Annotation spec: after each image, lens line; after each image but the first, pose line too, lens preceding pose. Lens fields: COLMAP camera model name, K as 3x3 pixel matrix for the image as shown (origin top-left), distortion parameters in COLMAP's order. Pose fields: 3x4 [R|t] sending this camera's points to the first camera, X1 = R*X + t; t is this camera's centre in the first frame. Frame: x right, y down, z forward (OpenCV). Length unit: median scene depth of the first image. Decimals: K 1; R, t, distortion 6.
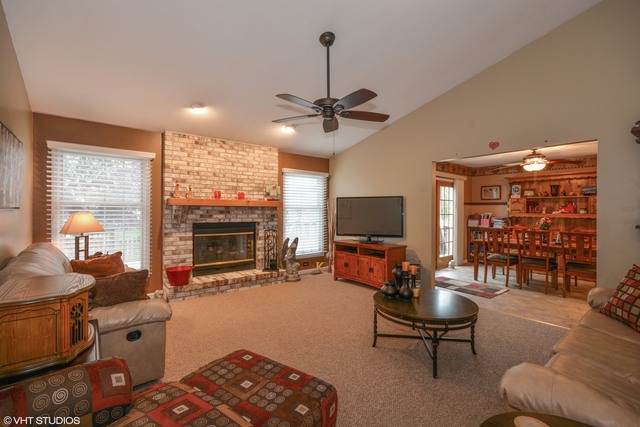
lens RADIAL K [[287.1, 0, 320.0], [0, 287.1, 213.5], [0, 0, 1]] dist [0.010490, 0.000047]
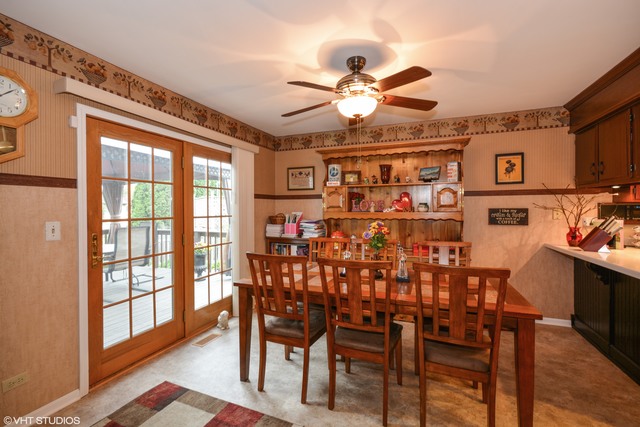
lens RADIAL K [[287.1, 0, 320.0], [0, 287.1, 213.5], [0, 0, 1]] dist [0.010490, 0.000047]
pose [[0.879414, -0.015555, 0.475804, 0.487246], [0.015716, 0.999870, 0.003641, -0.001152], [-0.475799, 0.004276, 0.879544, 0.648542]]
